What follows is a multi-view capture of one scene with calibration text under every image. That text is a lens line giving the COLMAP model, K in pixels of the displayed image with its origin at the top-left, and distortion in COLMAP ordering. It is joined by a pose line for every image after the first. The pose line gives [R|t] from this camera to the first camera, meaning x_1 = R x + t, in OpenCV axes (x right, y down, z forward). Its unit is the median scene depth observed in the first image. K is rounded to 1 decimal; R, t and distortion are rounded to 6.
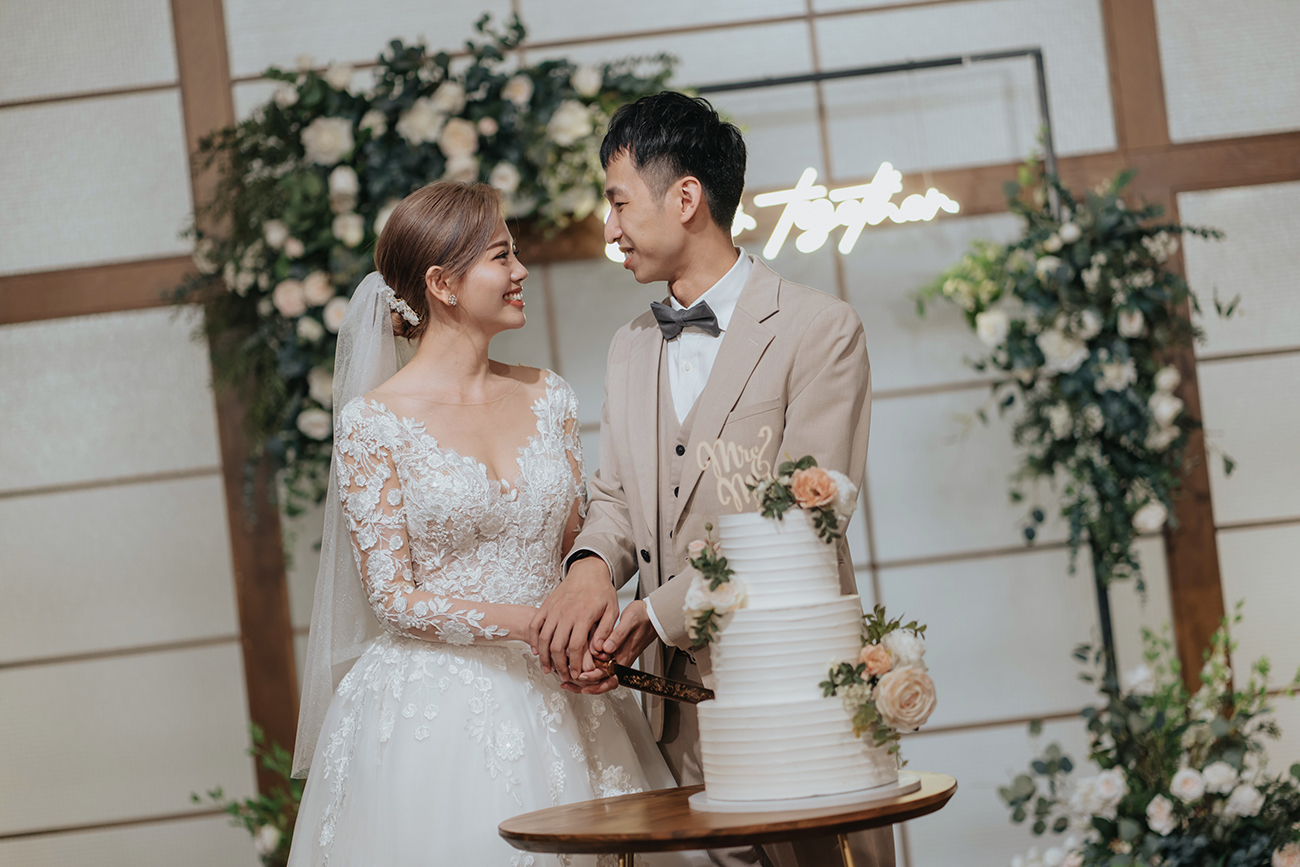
lens RADIAL K [[2943.8, 0, 650.0], [0, 2943.8, 433.5], [0, 0, 1]] dist [0.040737, -0.024451]
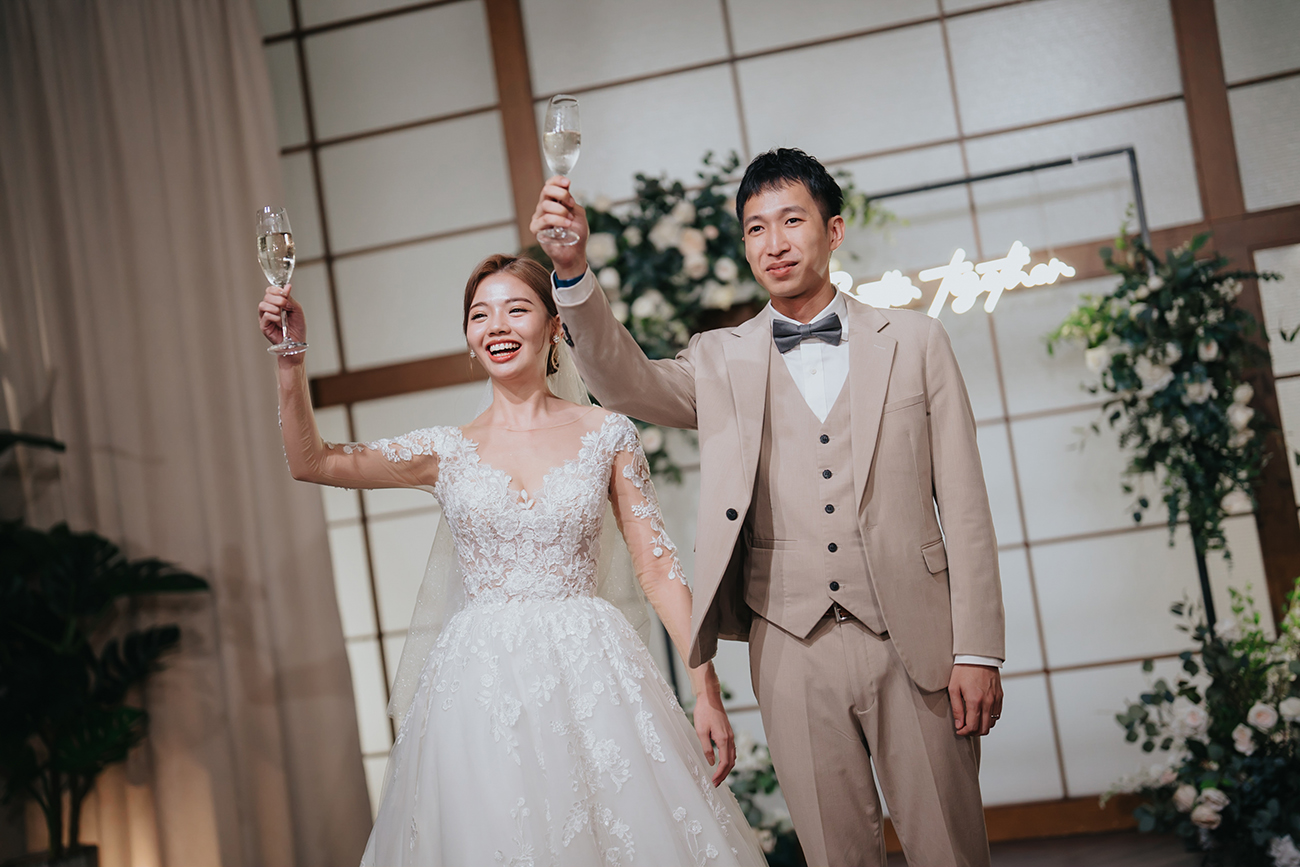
lens RADIAL K [[1724.4, 0, 650.0], [0, 1724.4, 433.5], [0, 0, 1]] dist [-0.136451, 0.971234]
pose [[0.974284, -0.042597, -0.221259, 0.089723], [0.038723, 0.999012, -0.021818, 0.005475], [0.221970, 0.012690, 0.974971, 0.214710]]
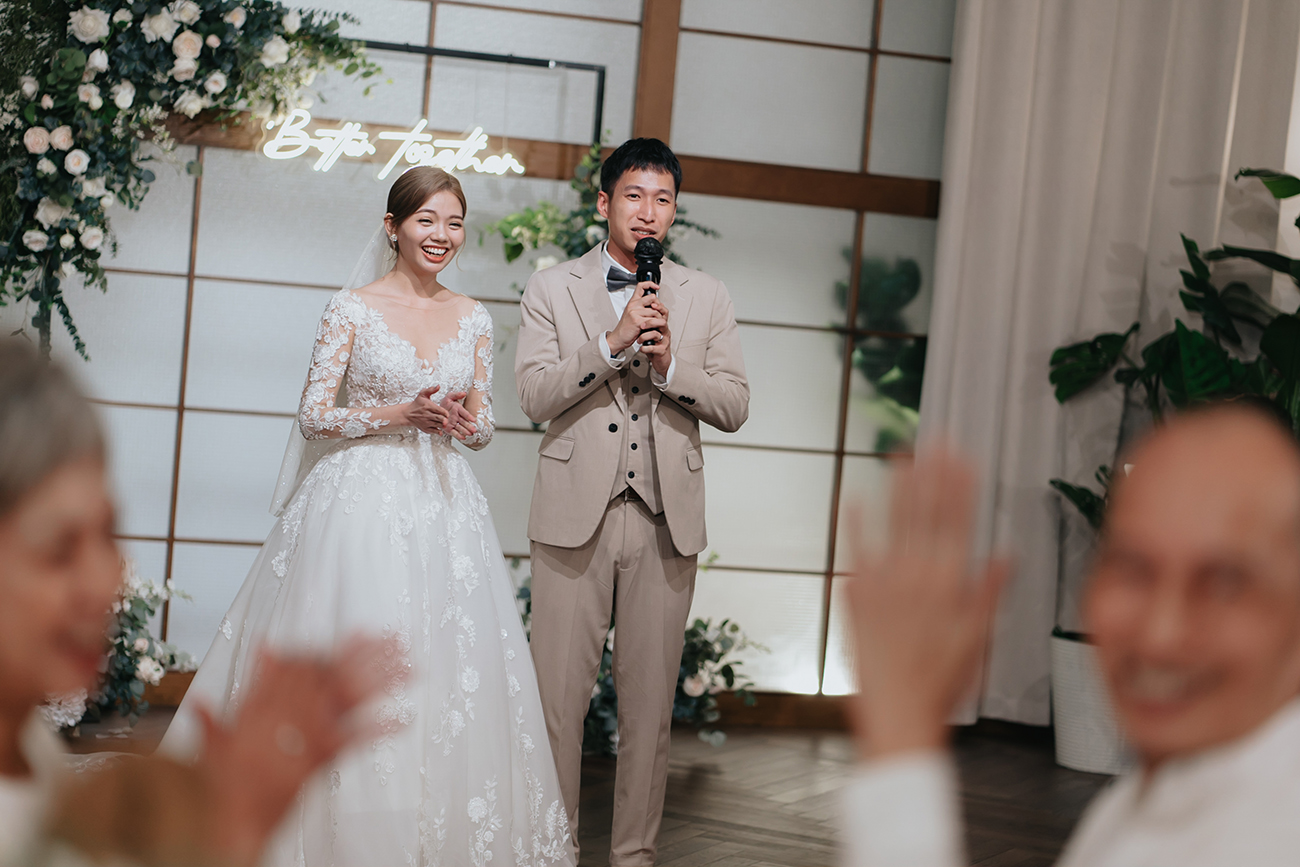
lens RADIAL K [[2943.8, 0, 650.0], [0, 2943.8, 433.5], [0, 0, 1]] dist [0.040737, -0.024451]
pose [[0.920049, 0.169693, 0.353148, -0.306247], [-0.191251, 0.981175, 0.026791, -0.006360], [-0.341954, -0.092189, 0.935184, -0.294319]]
